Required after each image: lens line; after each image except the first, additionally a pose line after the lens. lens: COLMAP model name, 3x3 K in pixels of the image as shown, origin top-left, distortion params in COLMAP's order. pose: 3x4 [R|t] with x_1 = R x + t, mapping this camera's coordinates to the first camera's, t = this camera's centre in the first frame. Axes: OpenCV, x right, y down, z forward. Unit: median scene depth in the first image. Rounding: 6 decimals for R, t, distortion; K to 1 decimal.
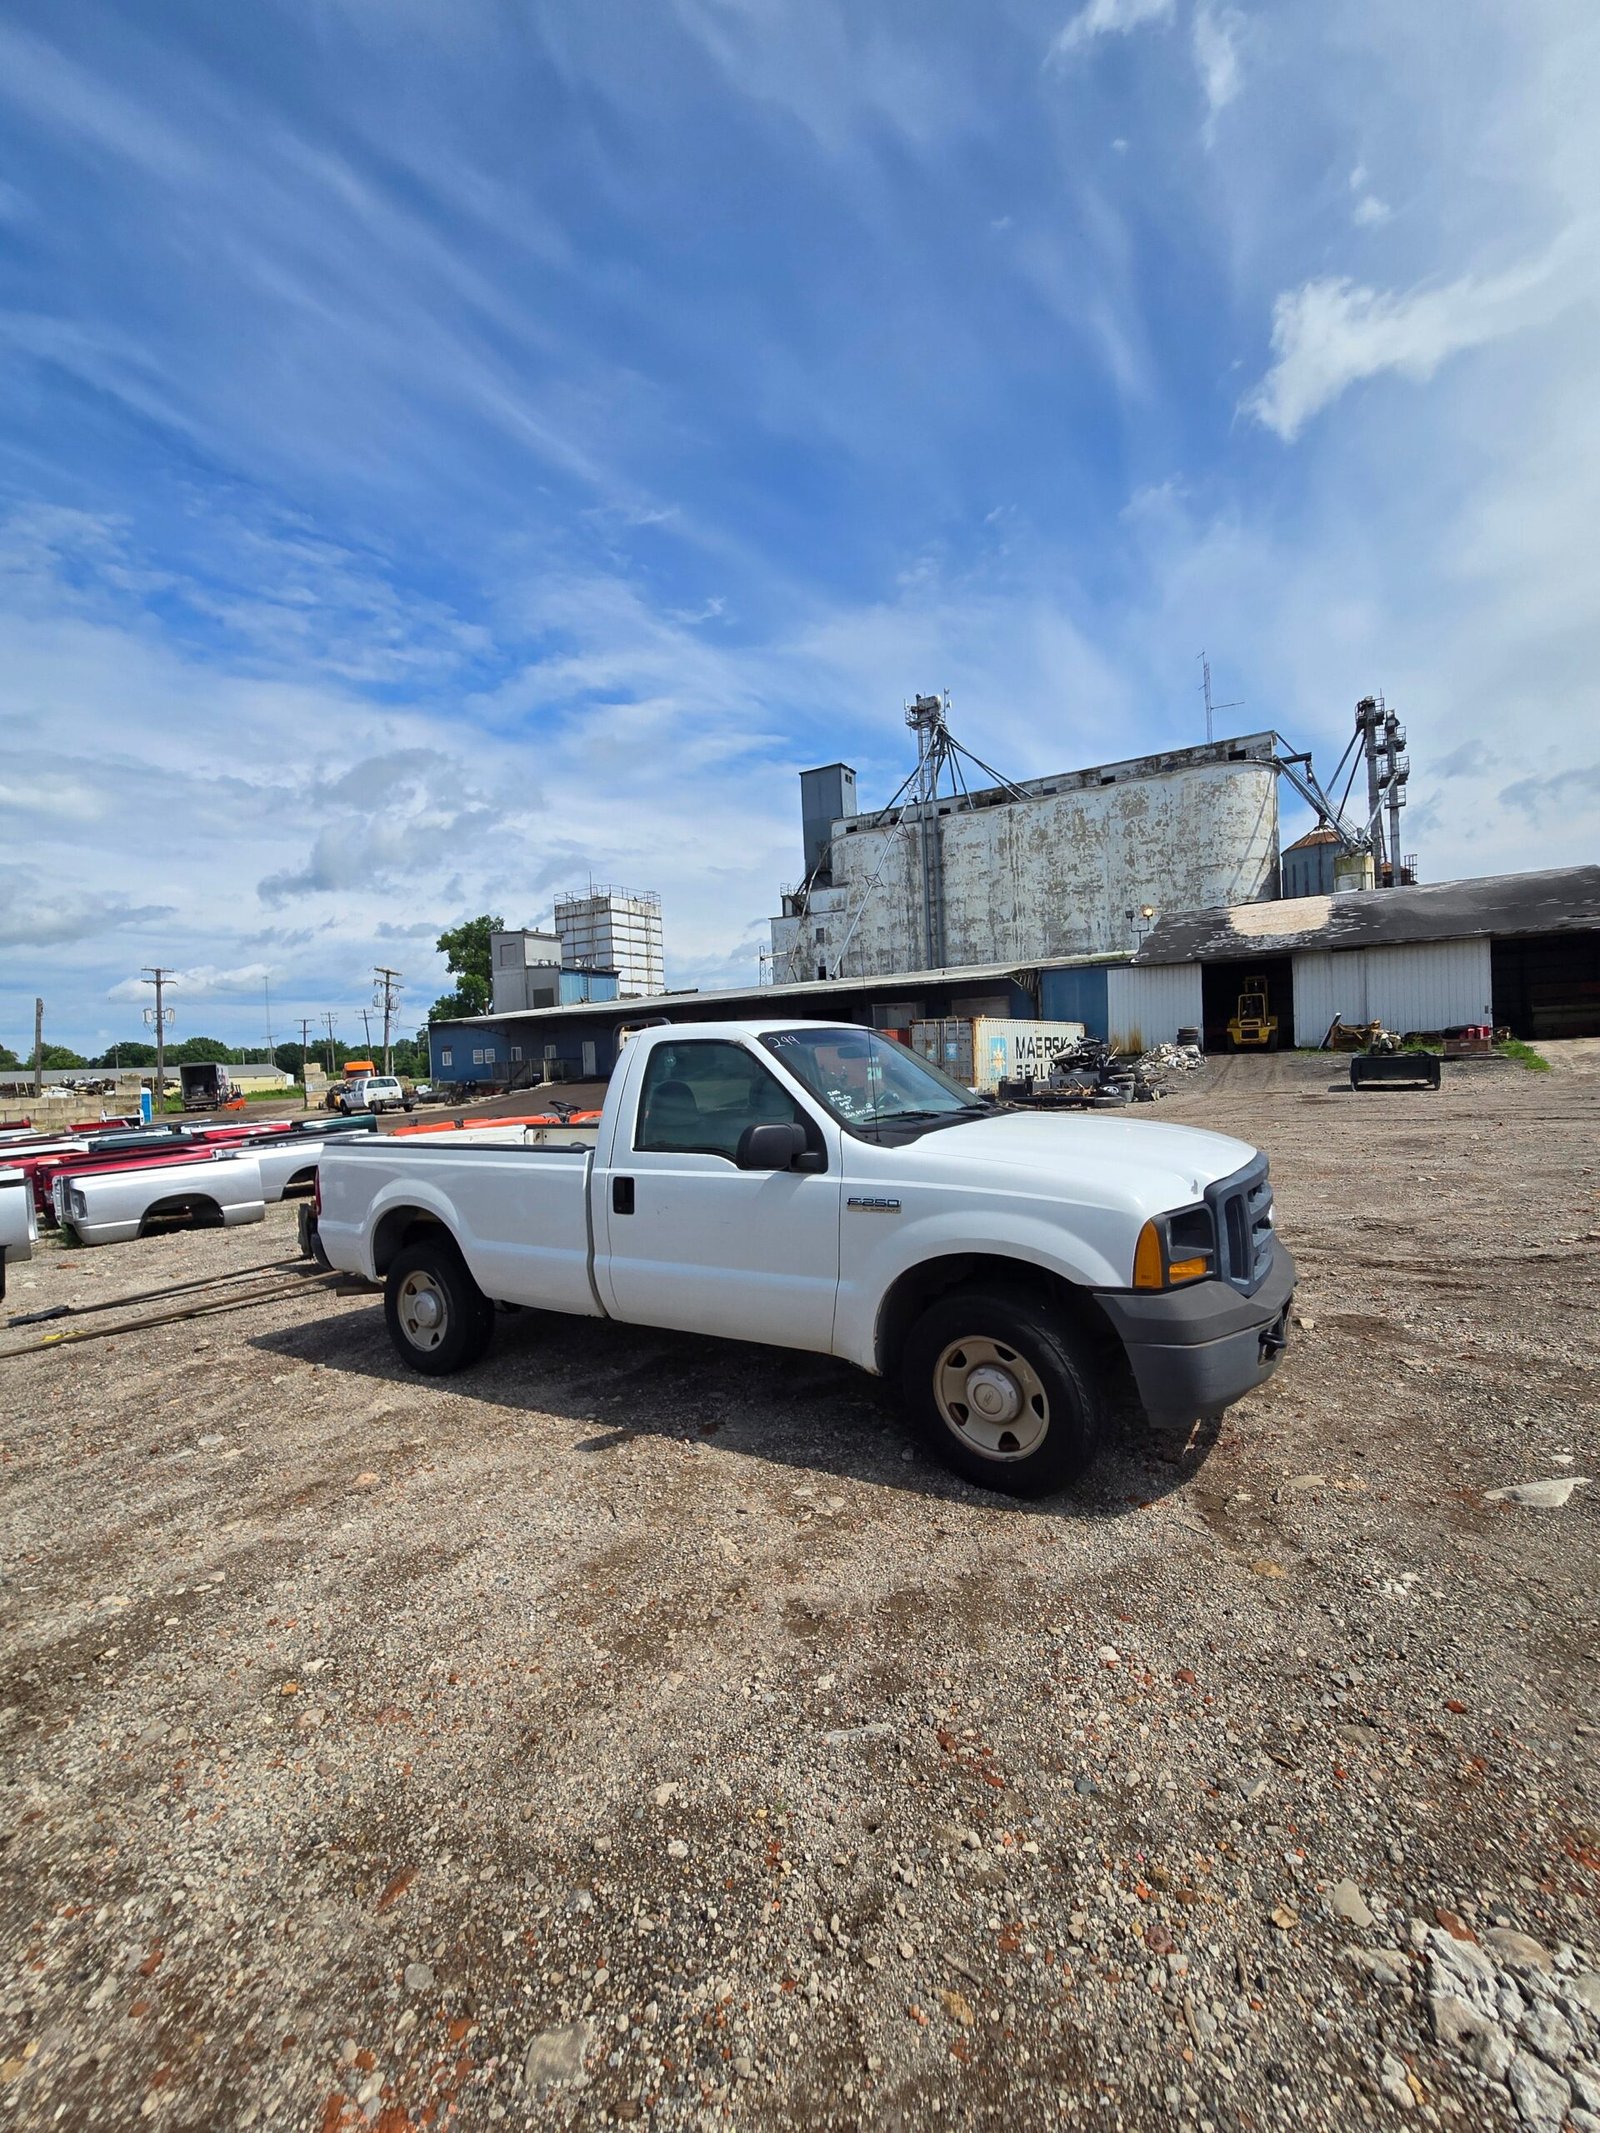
lens RADIAL K [[878.1, 0, 796.3], [0, 878.1, 1079.8], [0, 0, 1]] dist [0.000522, 0.000079]
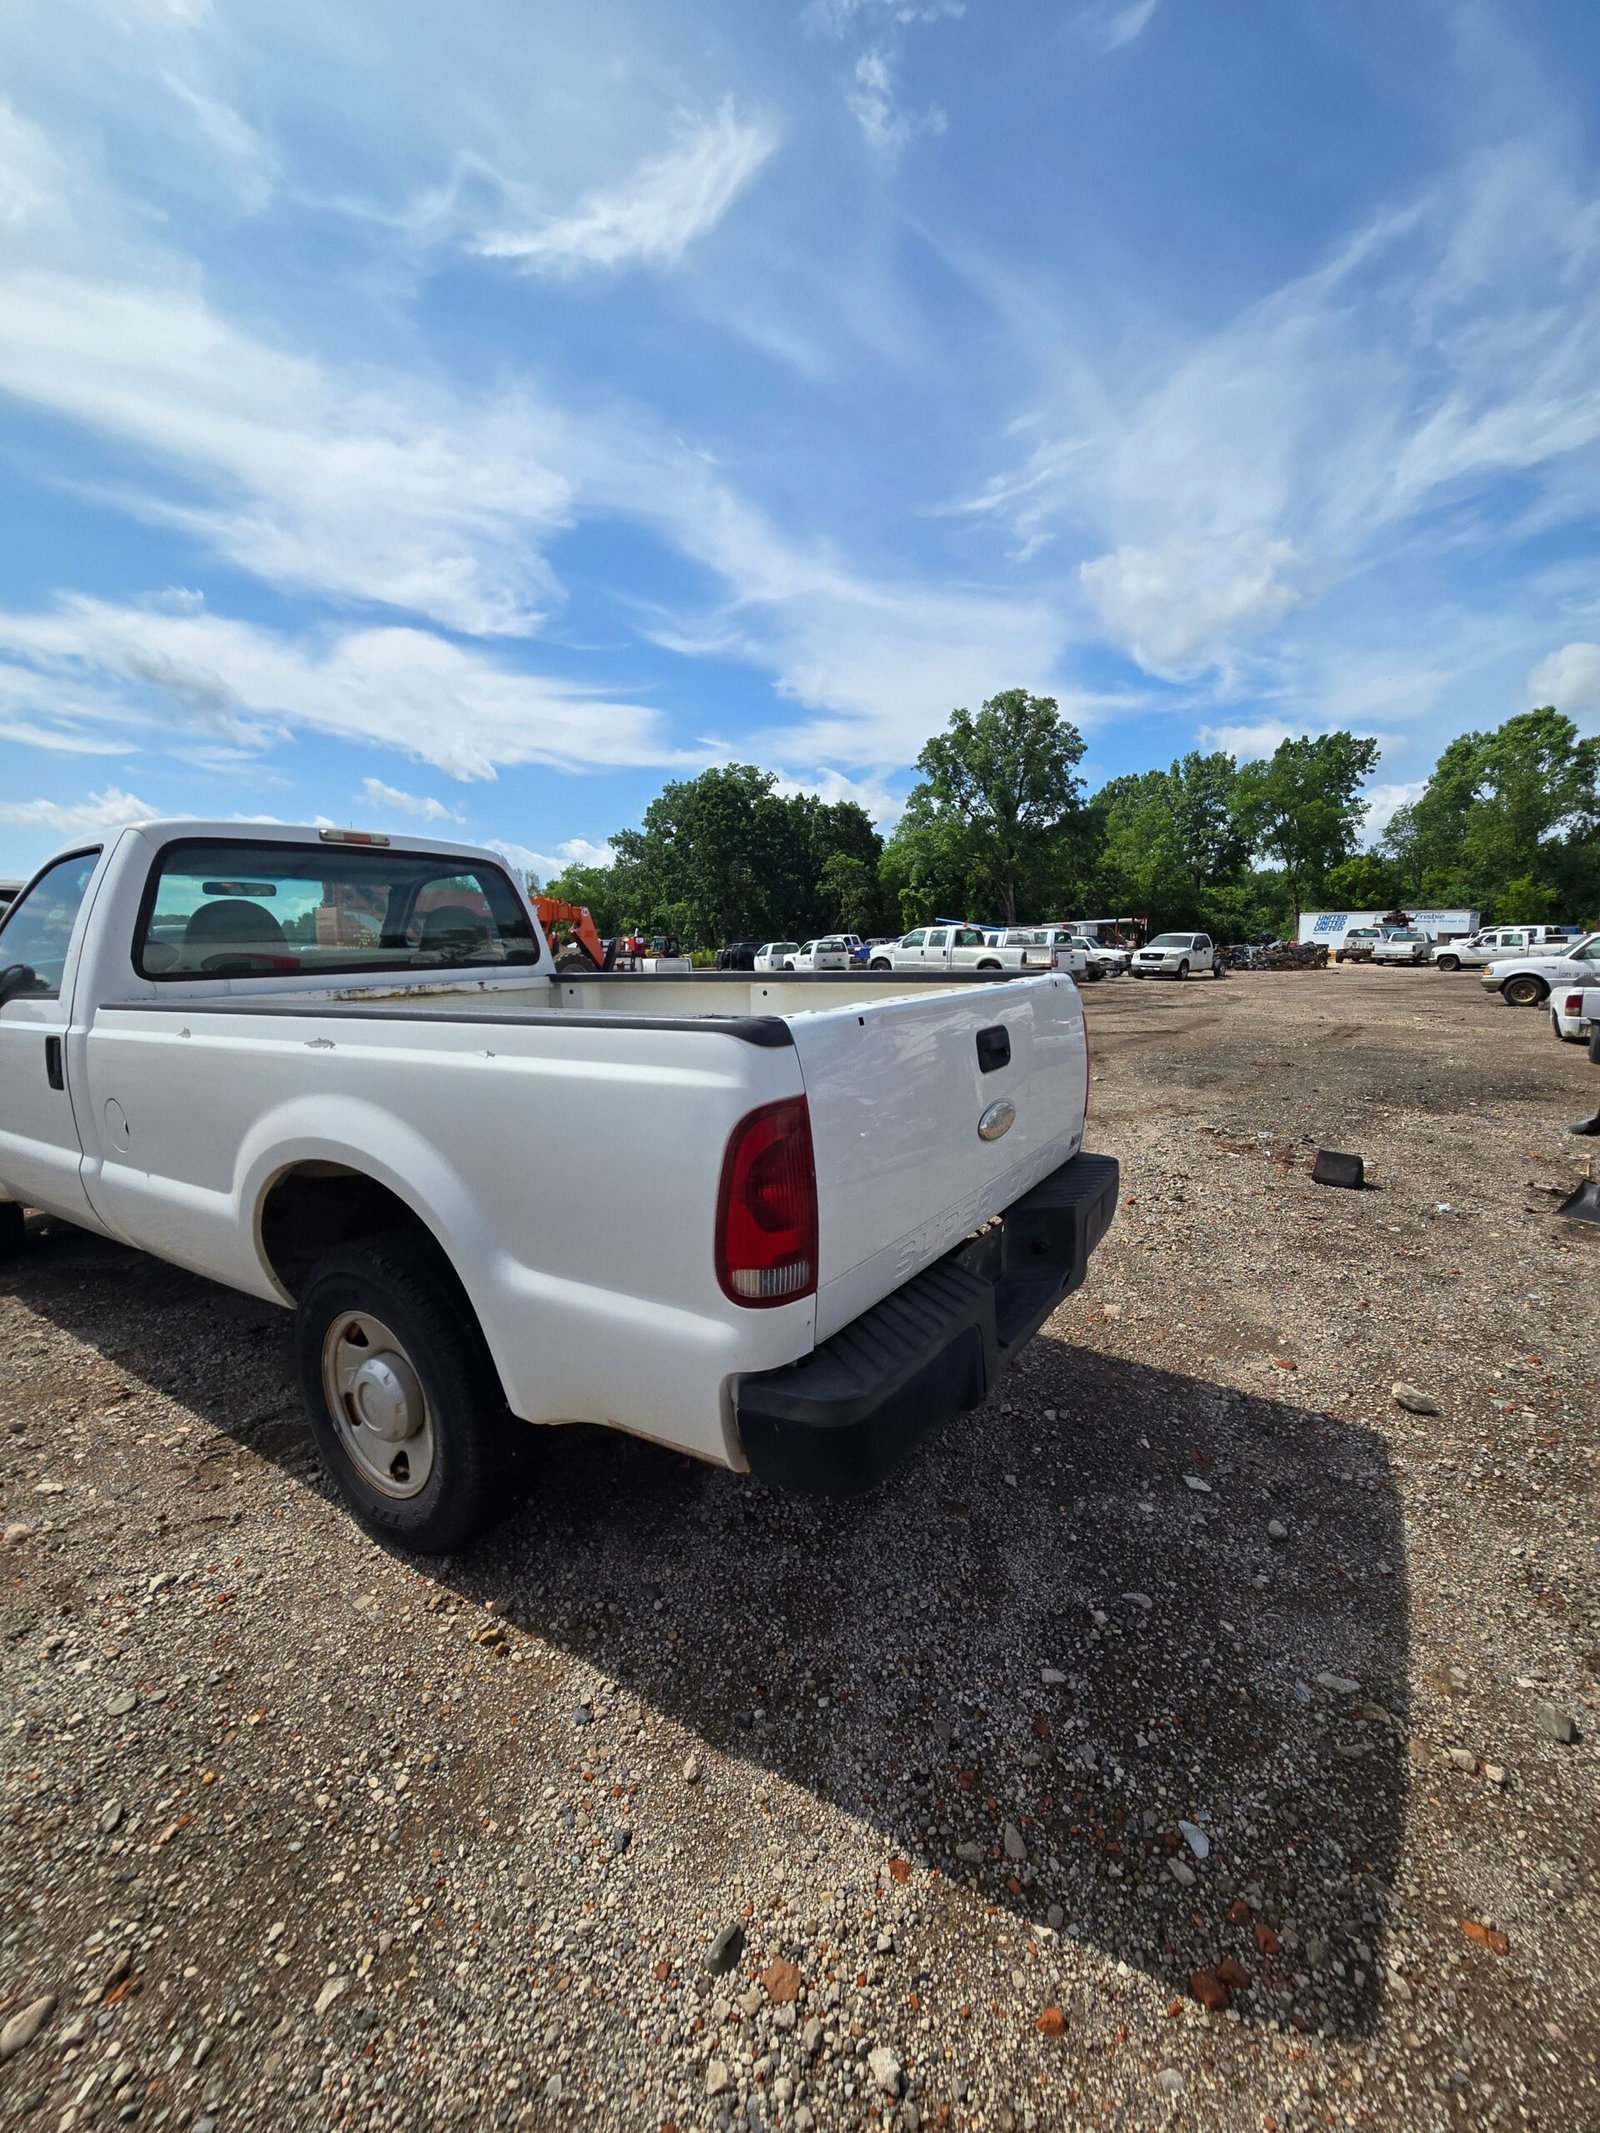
lens RADIAL K [[876.5, 0, 795.1], [0, 876.5, 1070.2], [0, 0, 1]] dist [0.009208, -0.001980]
pose [[-0.997092, 0.062277, 0.043916, -0.033671], [0.068393, 0.985493, 0.155324, 0.003365], [-0.033606, 0.157876, -0.986887, 0.125338]]
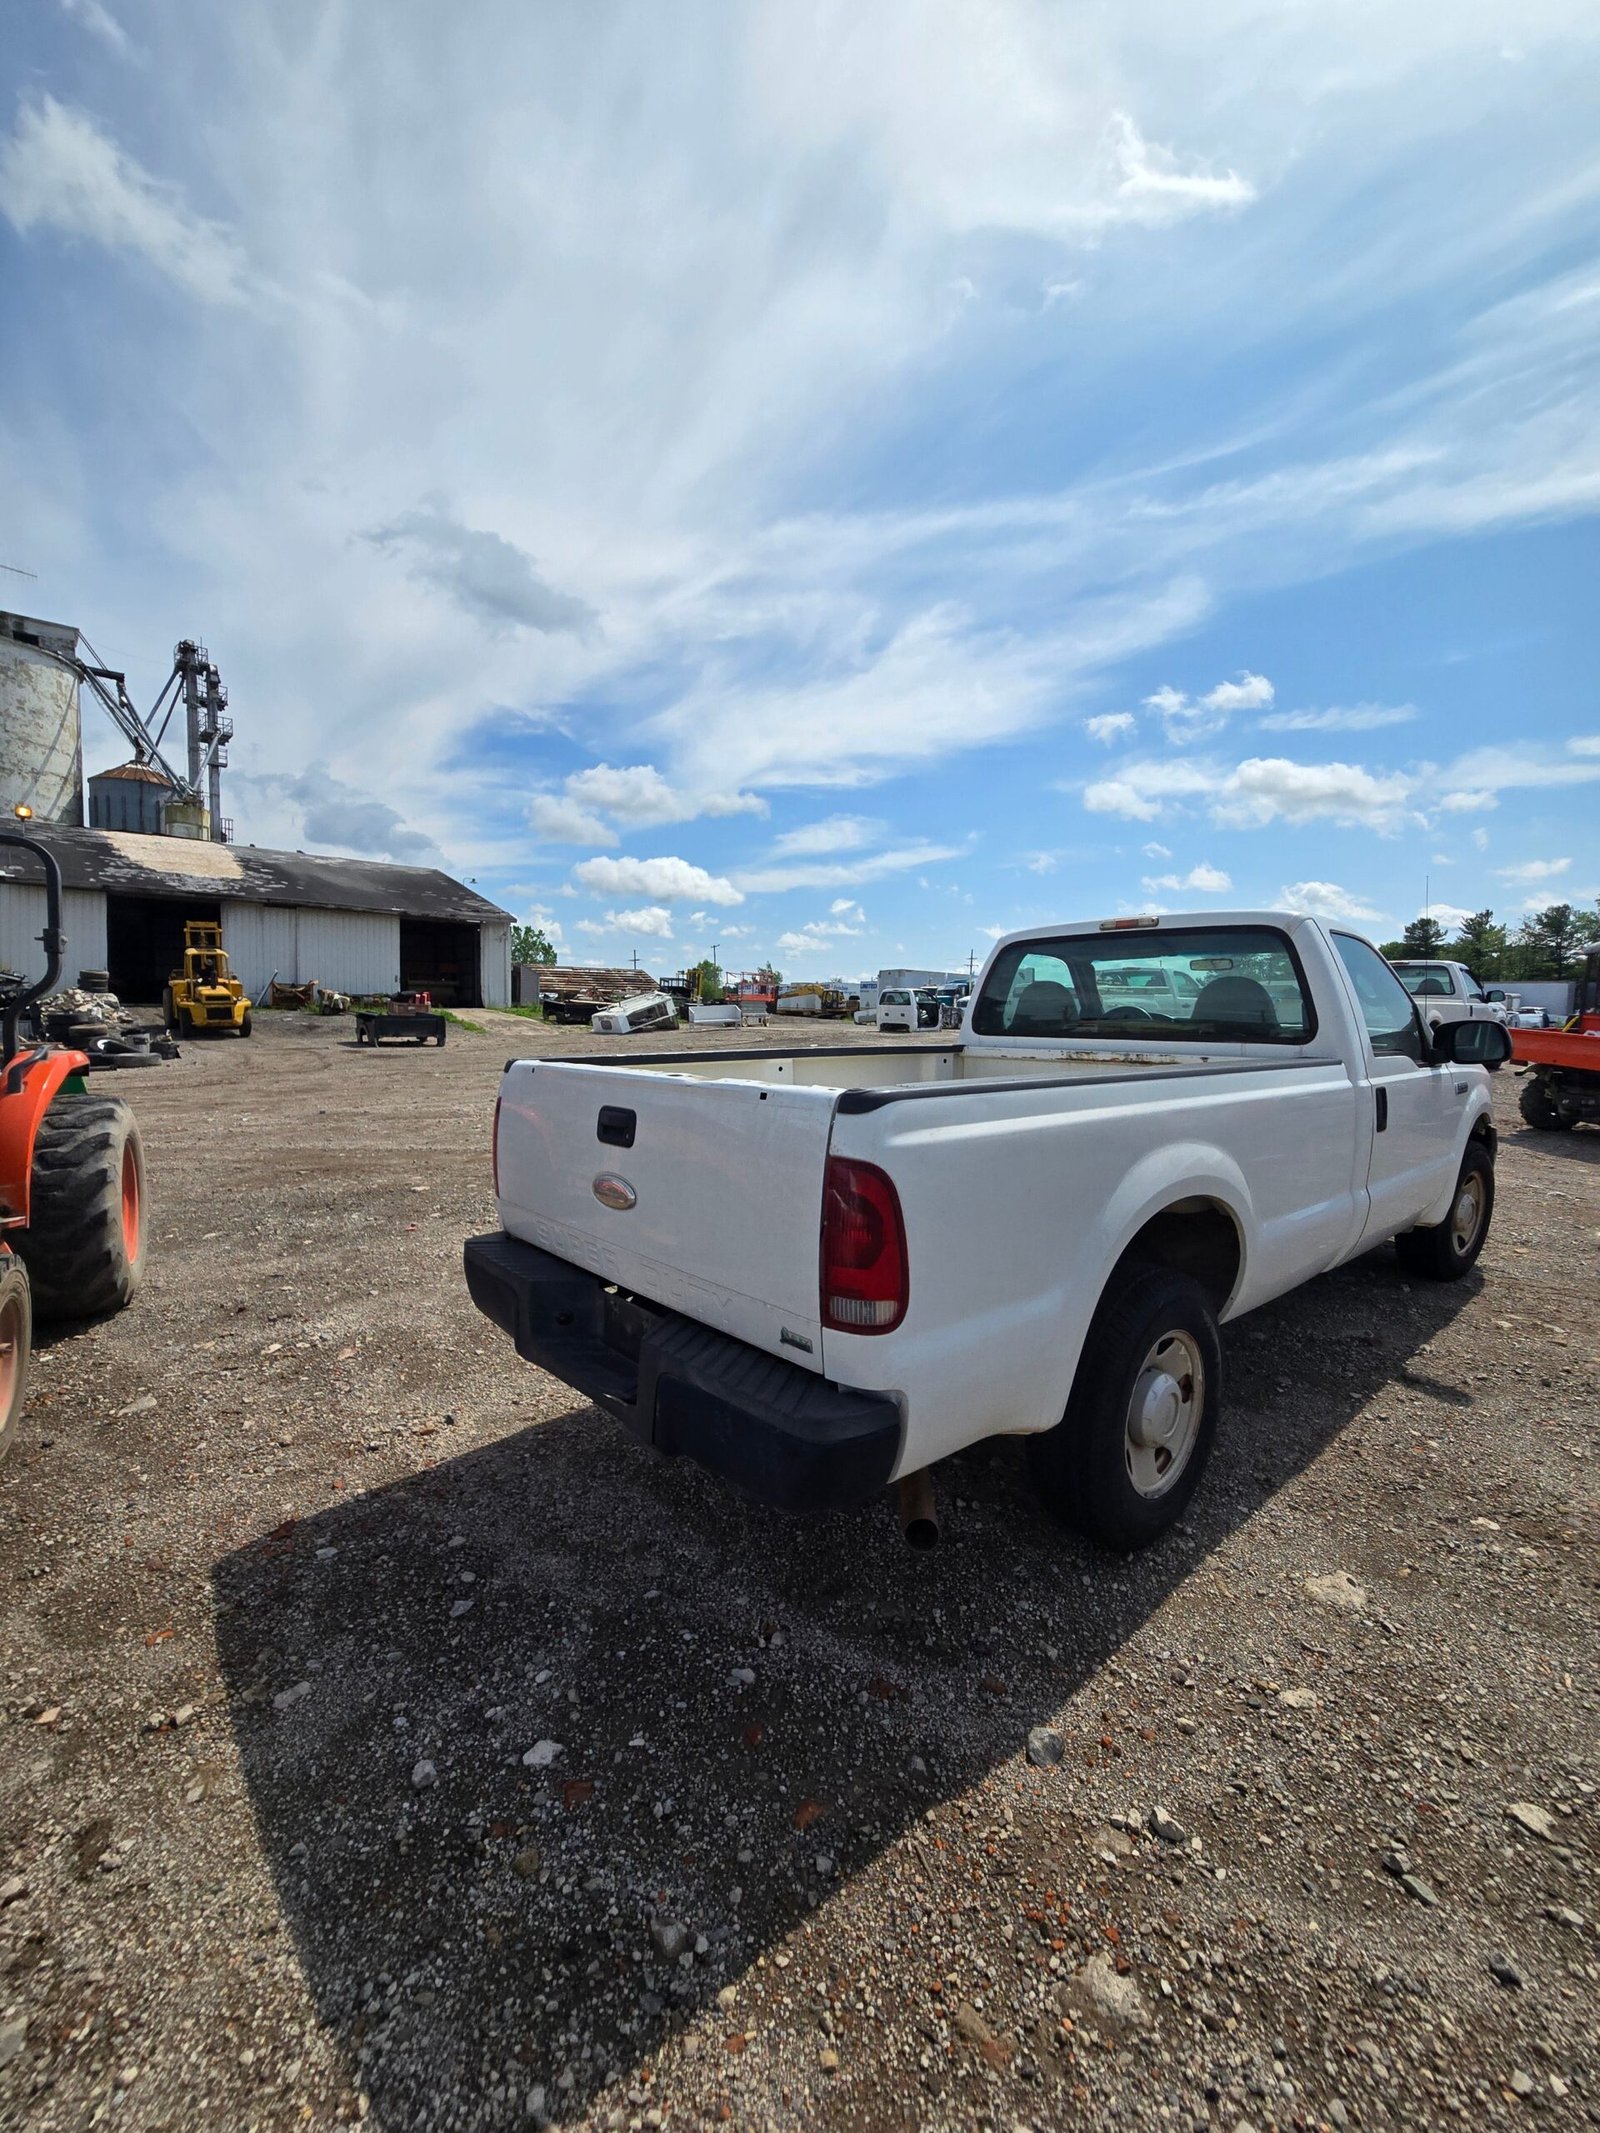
lens RADIAL K [[870.1, 0, 794.9], [0, 870.1, 1077.5], [0, 0, 1]] dist [0.004558, -0.000491]
pose [[0.288755, -0.027646, 0.957004, -0.069385], [-0.006180, 0.999508, 0.030739, 0.004904], [-0.957383, -0.014791, 0.288443, 0.078369]]
